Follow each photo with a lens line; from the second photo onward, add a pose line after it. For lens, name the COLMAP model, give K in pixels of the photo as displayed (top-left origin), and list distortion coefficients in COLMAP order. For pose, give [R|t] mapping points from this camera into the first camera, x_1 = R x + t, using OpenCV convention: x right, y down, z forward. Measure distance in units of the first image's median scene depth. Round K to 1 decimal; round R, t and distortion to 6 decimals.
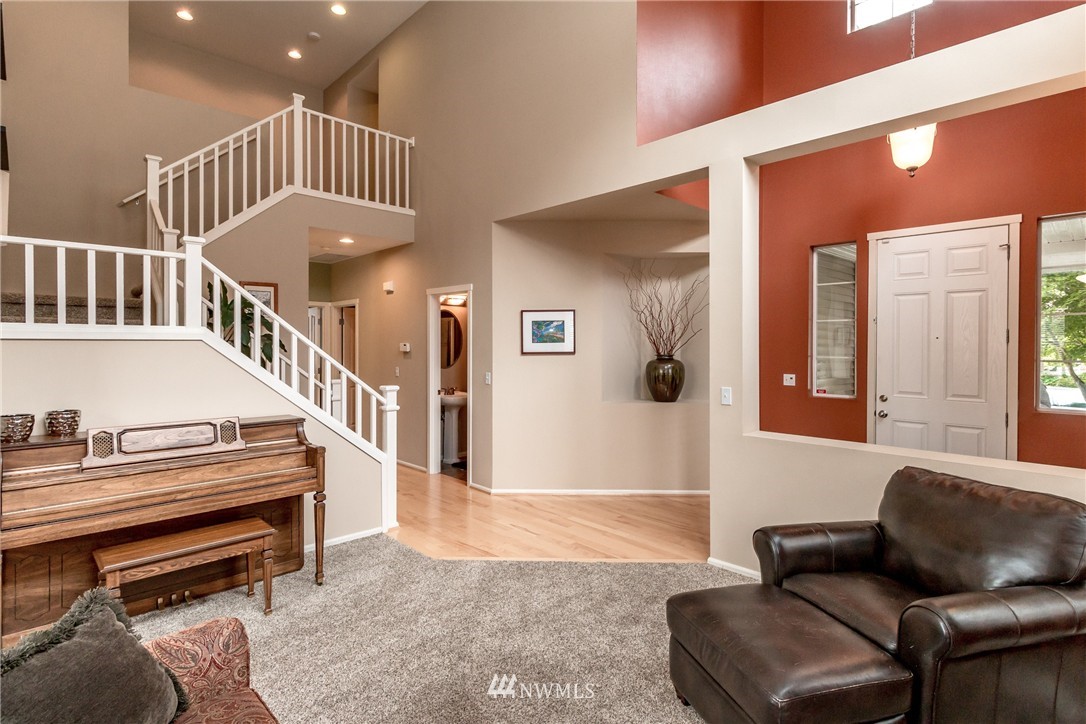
lens RADIAL K [[529.2, 0, 543.2], [0, 529.2, 357.2], [0, 0, 1]] dist [-0.003423, -0.000159]
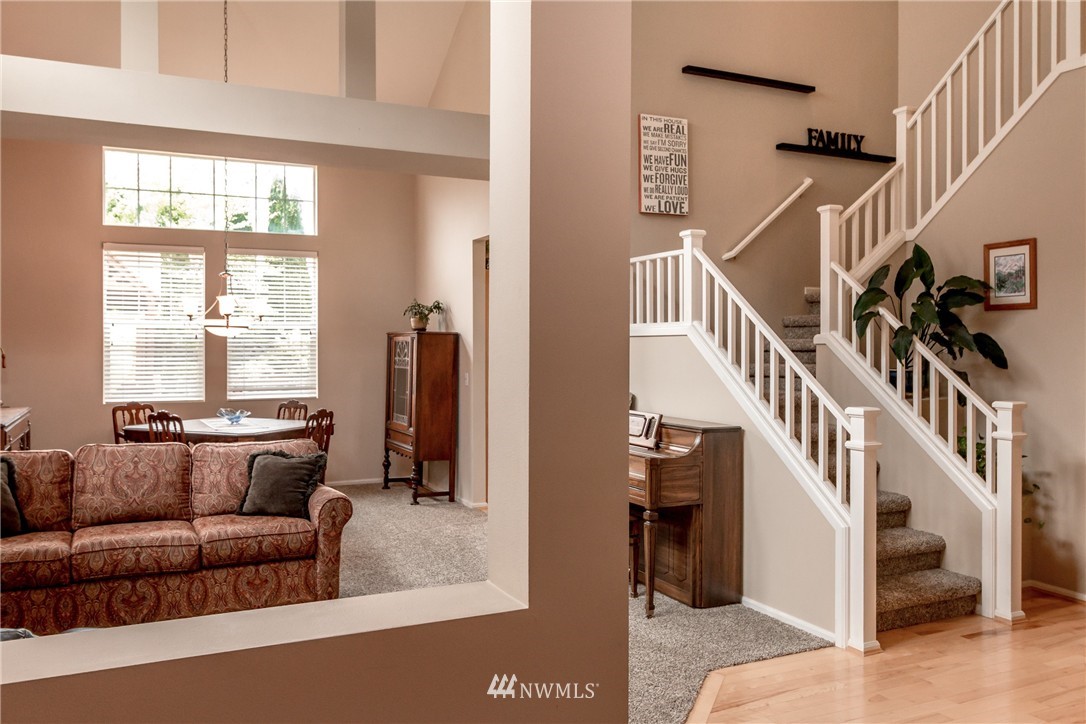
lens RADIAL K [[868.7, 0, 536.8], [0, 868.7, 357.7], [0, 0, 1]] dist [0.002039, -0.000384]
pose [[-0.320038, 0.001143, -0.947404, 0.690784], [-0.027754, 0.999559, 0.010582, 0.000131], [0.946998, 0.029680, -0.319865, 0.906810]]
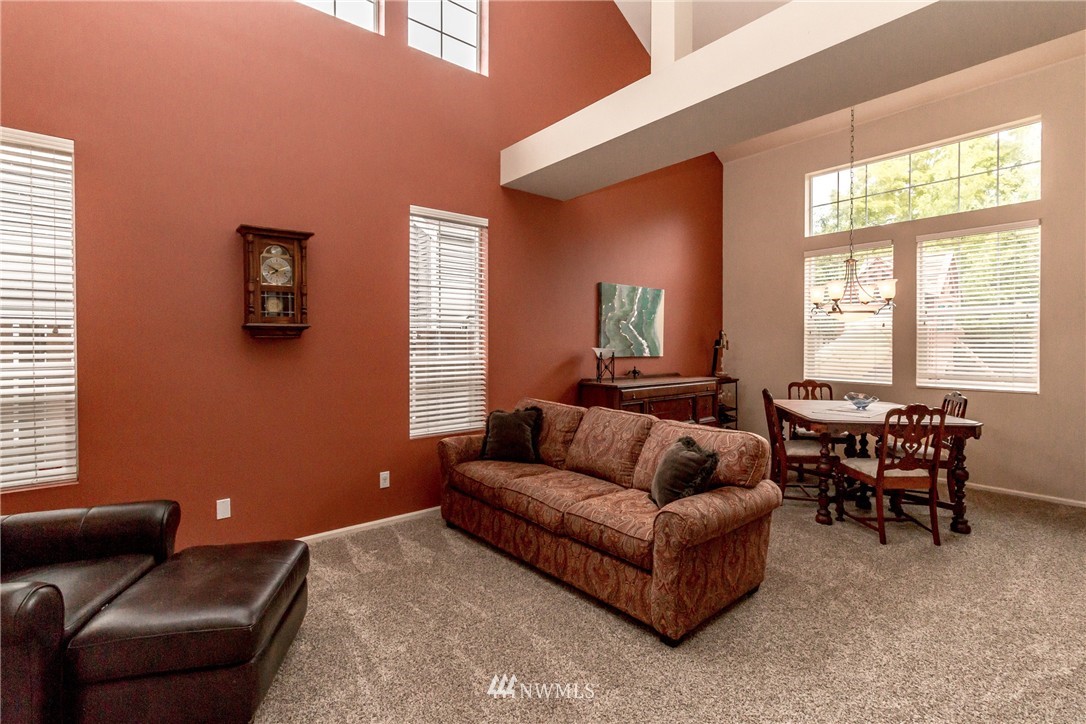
lens RADIAL K [[511.9, 0, 539.1], [0, 511.9, 336.3], [0, 0, 1]] dist [-0.000723, 0.001206]
pose [[-0.996312, -0.015486, 0.084397, -0.120357], [-0.013541, 0.999630, 0.023579, 0.005368], [-0.084731, 0.022349, -0.996153, 0.852337]]
